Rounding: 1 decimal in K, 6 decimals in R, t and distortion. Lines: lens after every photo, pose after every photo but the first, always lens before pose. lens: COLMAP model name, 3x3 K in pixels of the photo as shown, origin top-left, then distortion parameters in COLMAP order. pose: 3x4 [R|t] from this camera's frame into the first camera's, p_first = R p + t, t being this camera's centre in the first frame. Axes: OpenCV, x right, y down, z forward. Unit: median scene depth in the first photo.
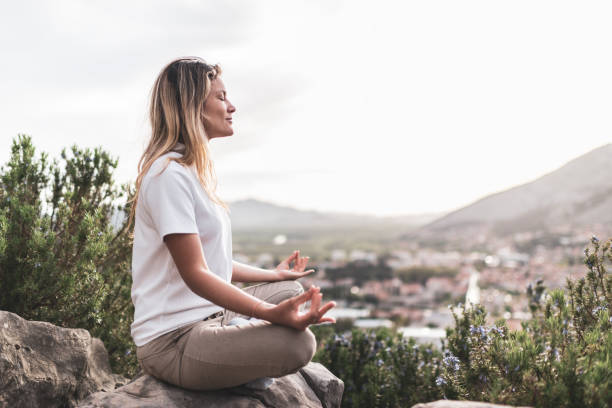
lens RADIAL K [[605.7, 0, 306.6], [0, 605.7, 203.1], [0, 0, 1]] dist [-0.013602, 0.002371]
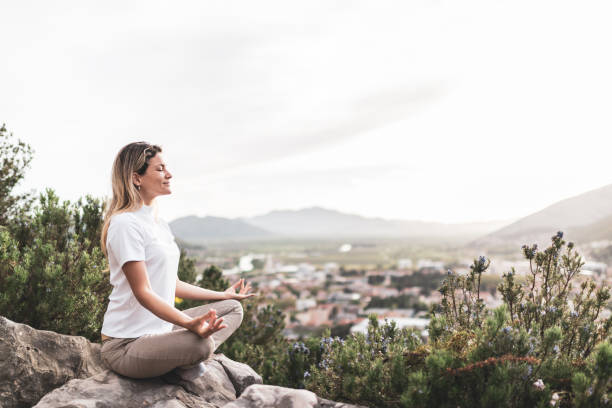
lens RADIAL K [[605.7, 0, 306.6], [0, 605.7, 203.1], [0, 0, 1]] dist [-0.013602, 0.002371]
pose [[0.994169, -0.011841, -0.107181, 0.308707], [0.010378, 0.999845, -0.014193, -0.075134], [0.107333, 0.012998, 0.994138, -0.338597]]
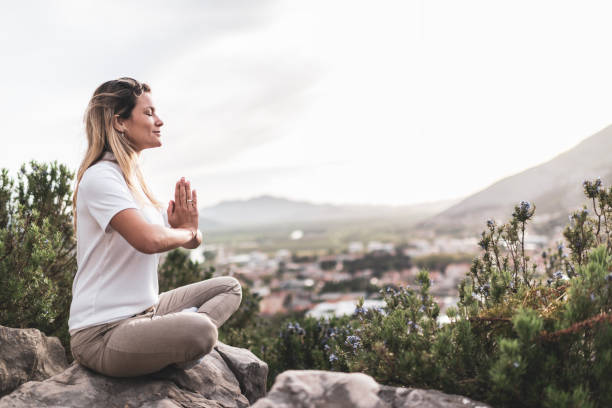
lens RADIAL K [[605.7, 0, 306.6], [0, 605.7, 203.1], [0, 0, 1]] dist [-0.013602, 0.002371]
pose [[0.998133, -0.055912, -0.024573, 0.175180], [0.056145, 0.998383, 0.008893, -0.002653], [0.024036, -0.010256, 0.999658, -0.092993]]
